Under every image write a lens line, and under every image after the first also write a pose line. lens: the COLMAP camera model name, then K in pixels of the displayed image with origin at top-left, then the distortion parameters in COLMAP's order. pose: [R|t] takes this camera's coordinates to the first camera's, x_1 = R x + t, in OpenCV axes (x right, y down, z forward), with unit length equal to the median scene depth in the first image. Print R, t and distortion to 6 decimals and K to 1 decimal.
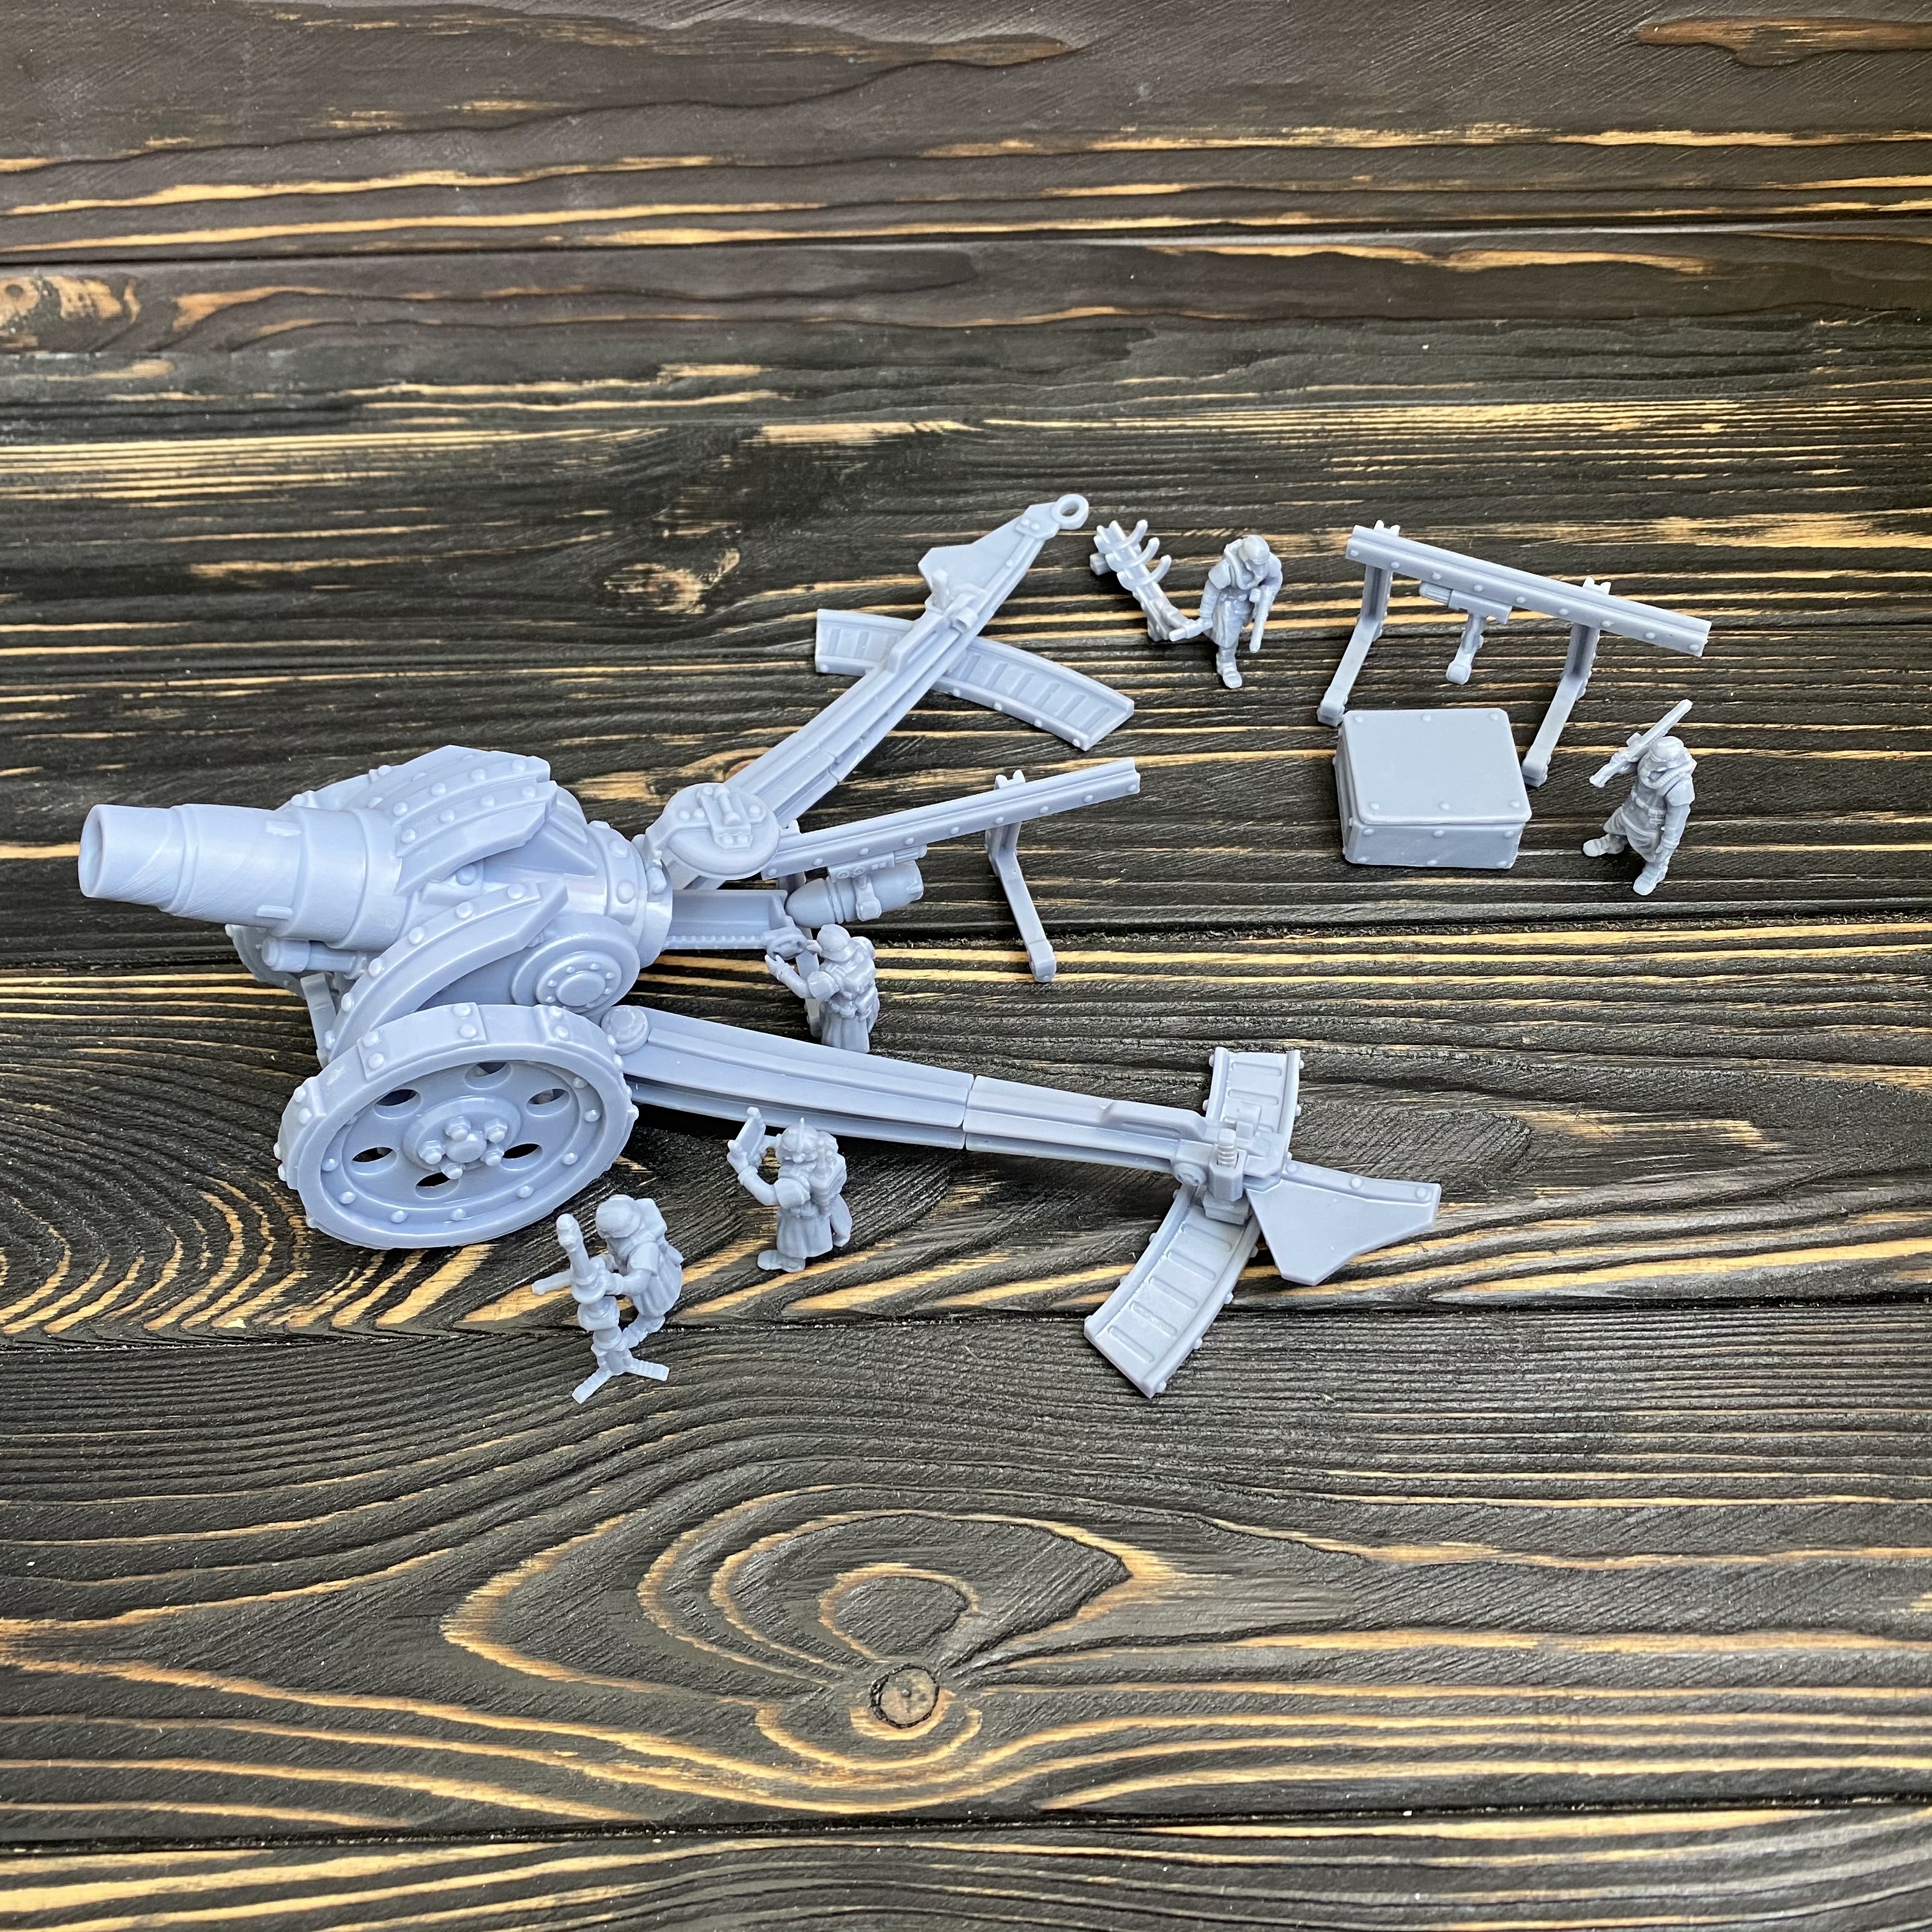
lens RADIAL K [[2048.9, 0, 967.3], [0, 2048.9, 971.1], [0, 0, 1]] dist [-0.009065, 0.000000]
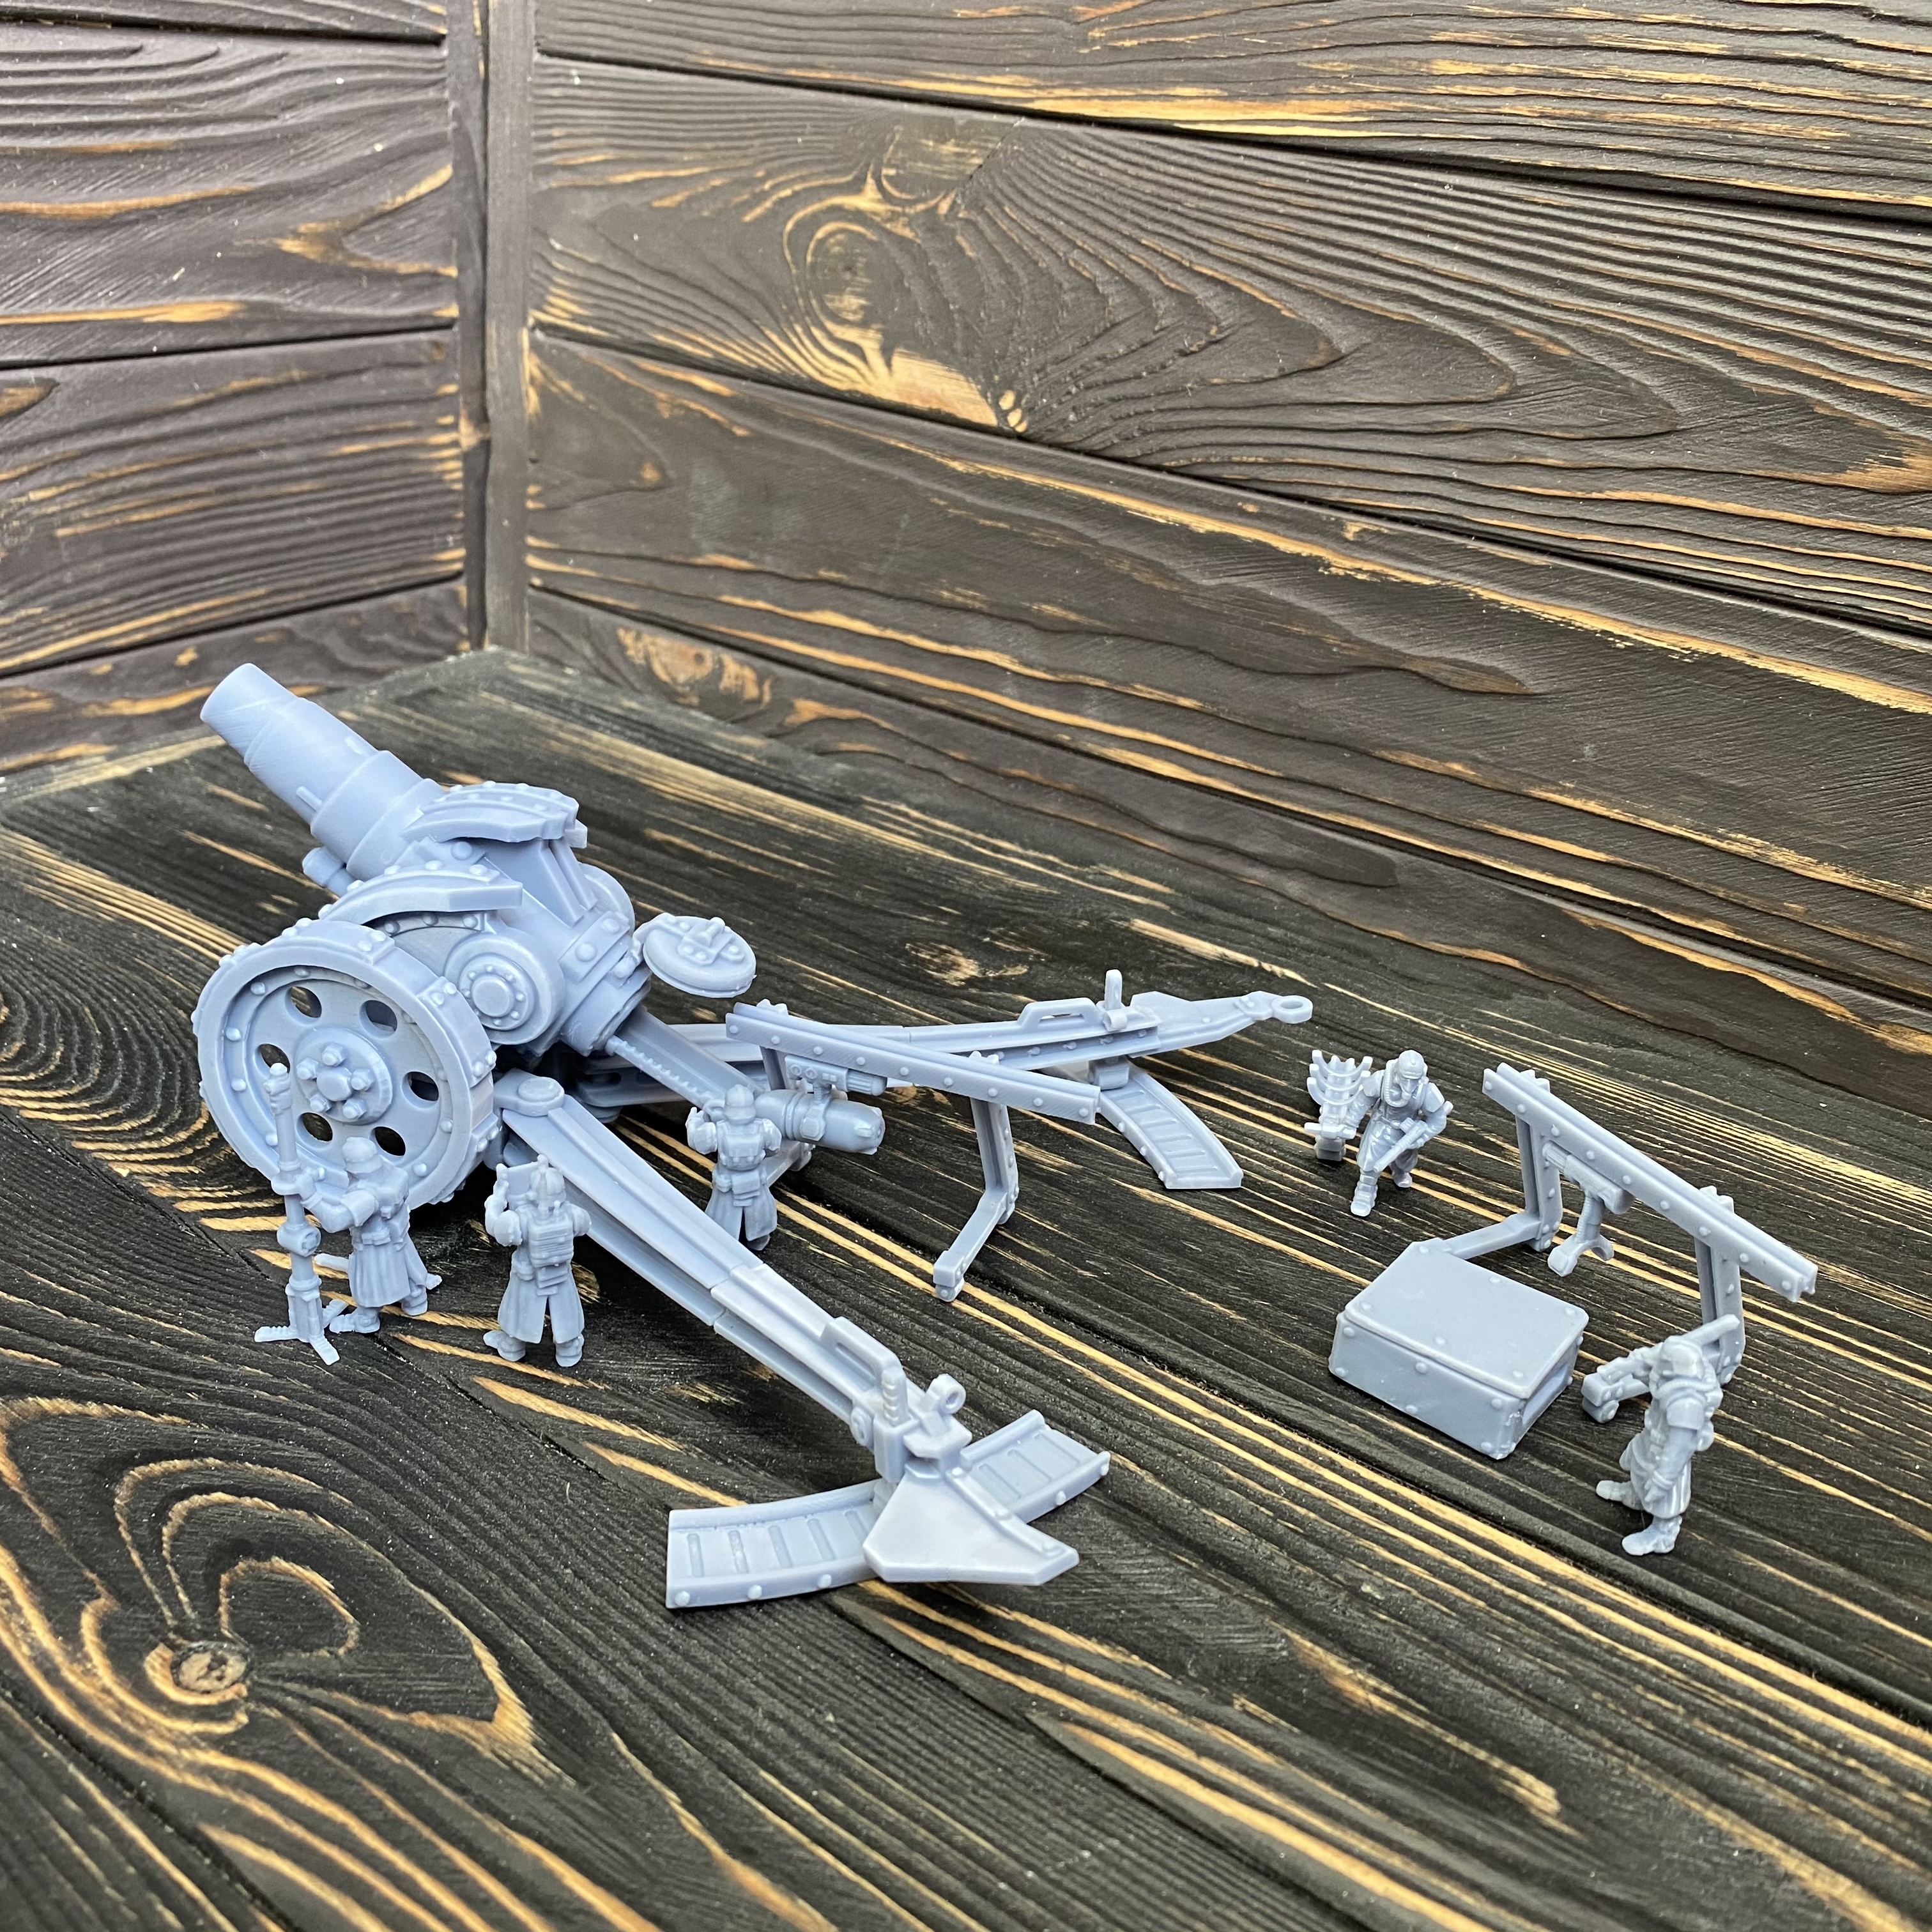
lens RADIAL K [[2048.9, 0, 936.7], [0, 2048.9, 927.0], [0, 0, 1]] dist [-0.009065, 0.000000]
pose [[0.796248, 0.317804, -0.514772, 0.485537], [-0.528204, 0.780049, -0.335446, 0.196262], [0.294941, 0.539003, 0.788978, 0.181765]]
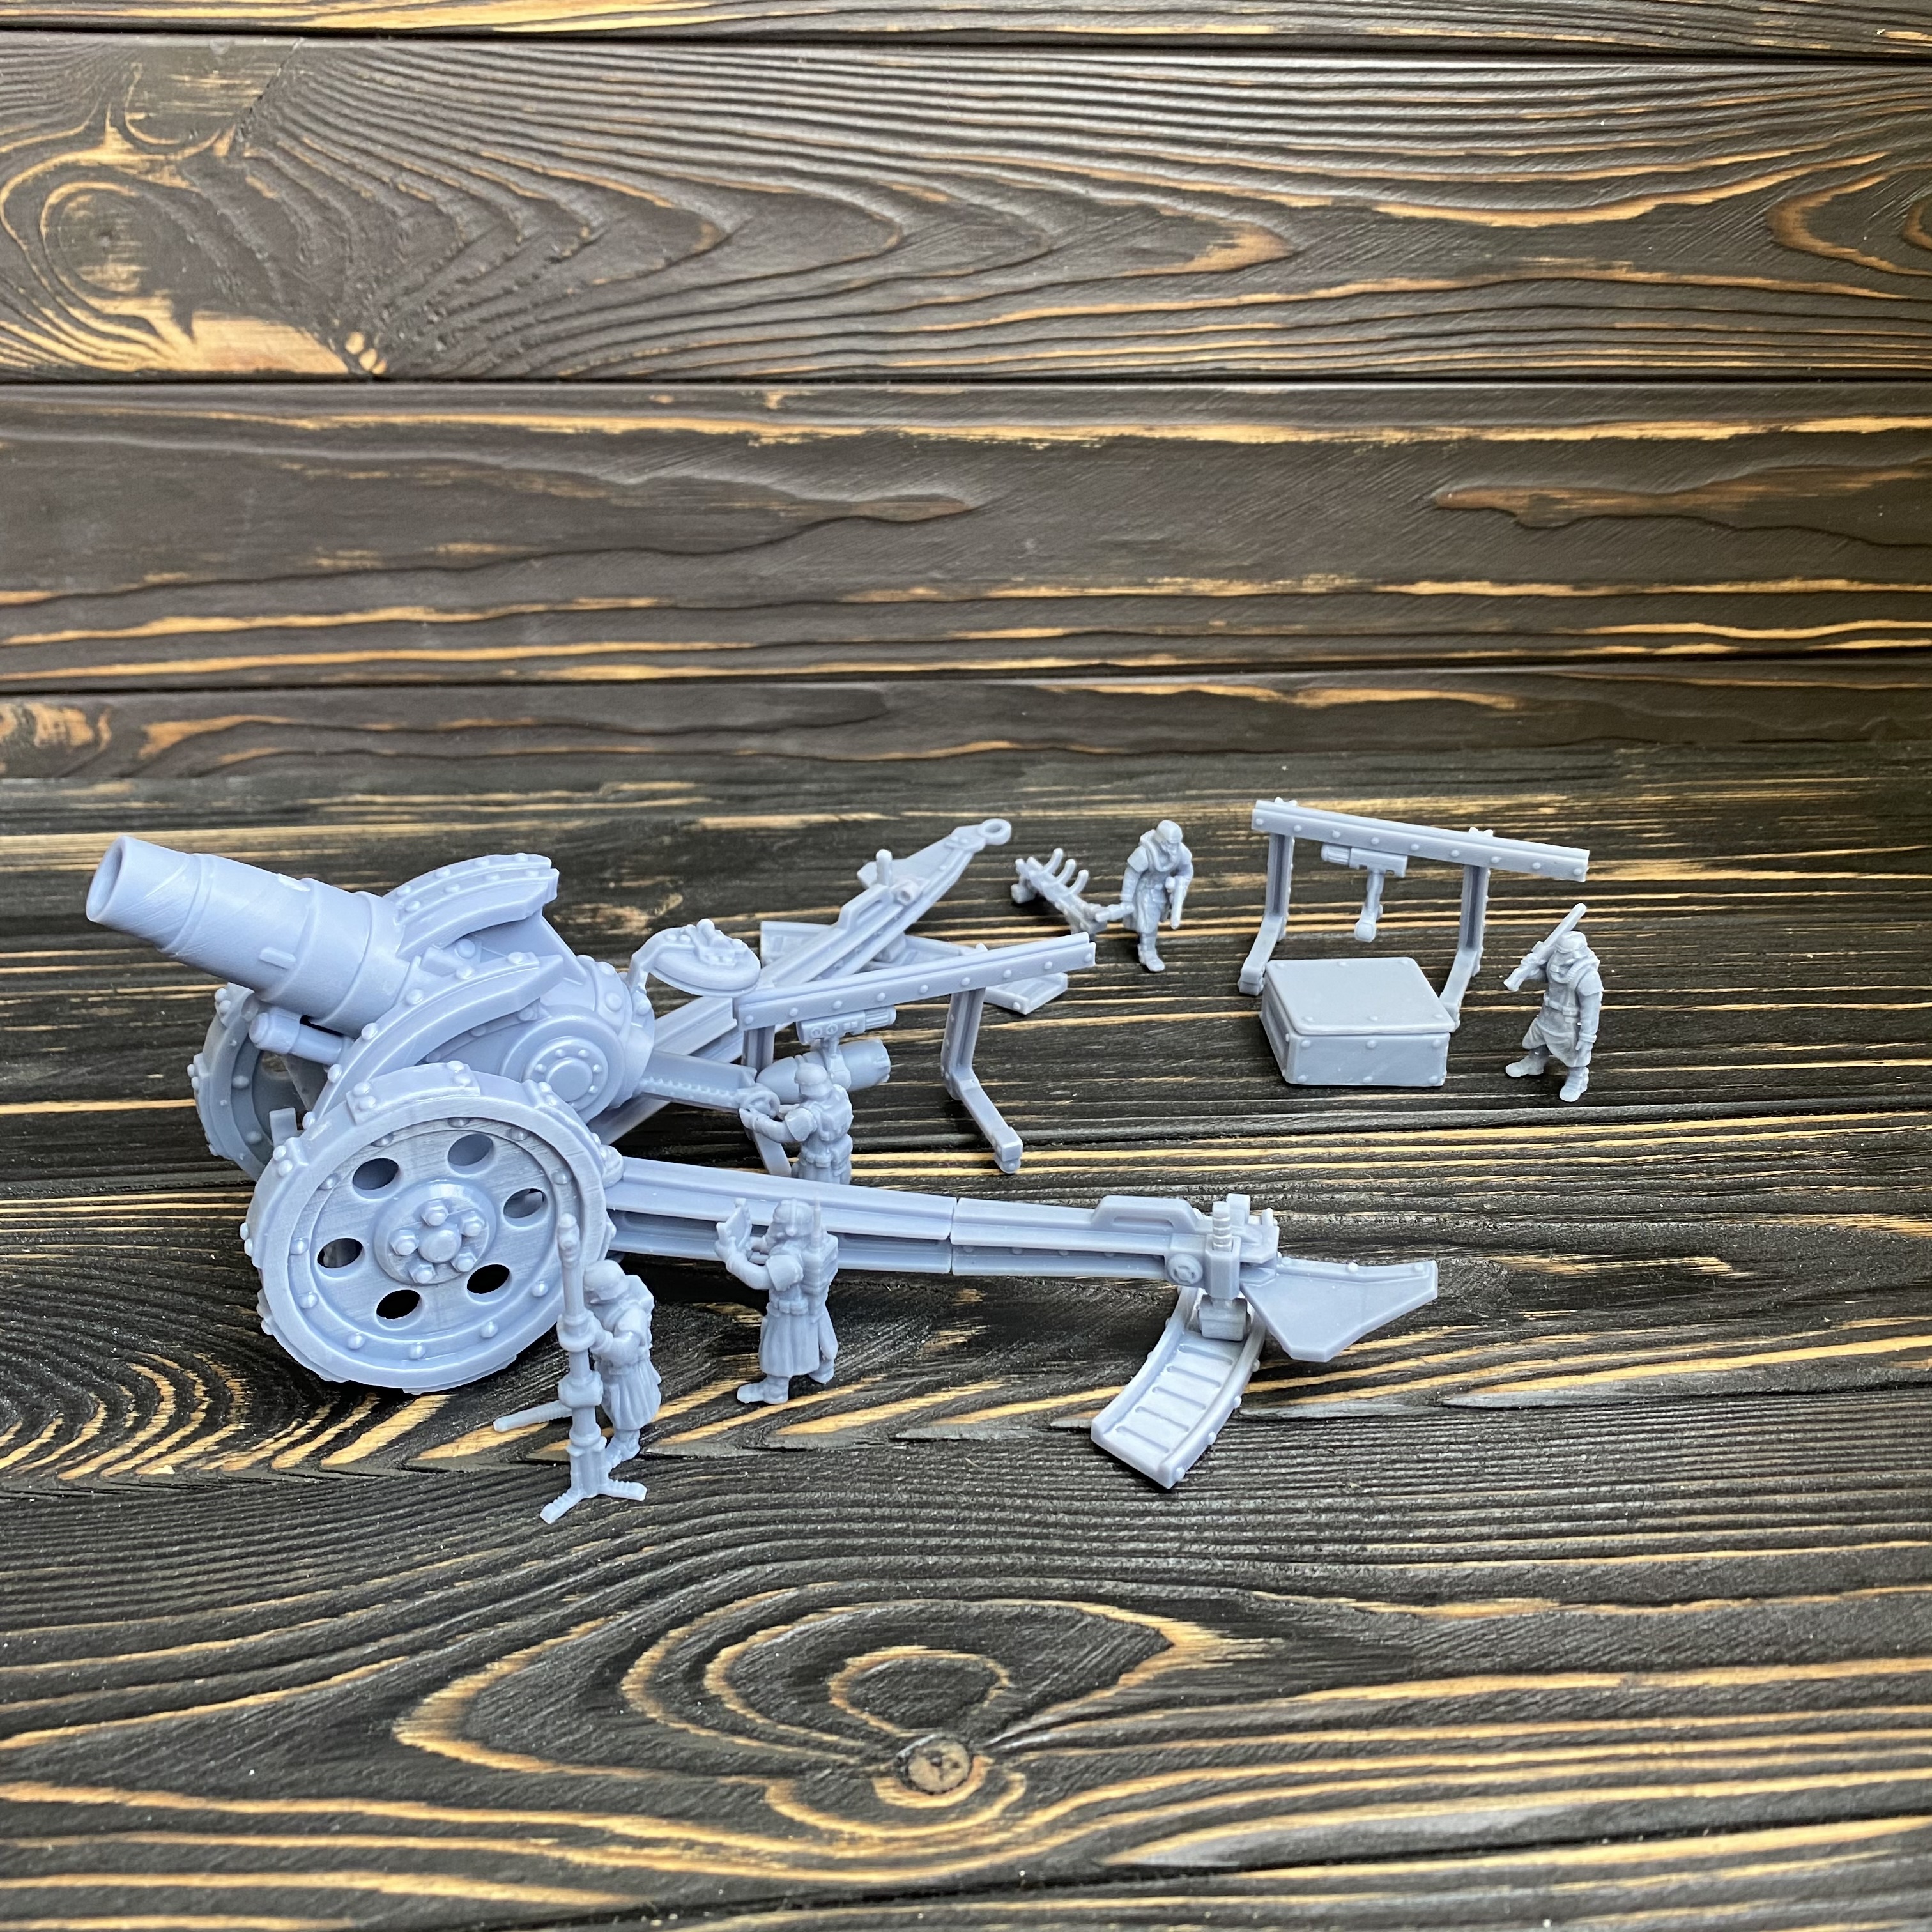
lens RADIAL K [[2048.9, 0, 964.7], [0, 2048.9, 939.2], [0, 0, 1]] dist [-0.009065, 0.000000]
pose [[0.995625, -0.011096, 0.092783, -0.080097], [0.049121, 0.906813, -0.418661, 0.336509], [-0.079492, 0.421386, 0.903391, 0.049643]]
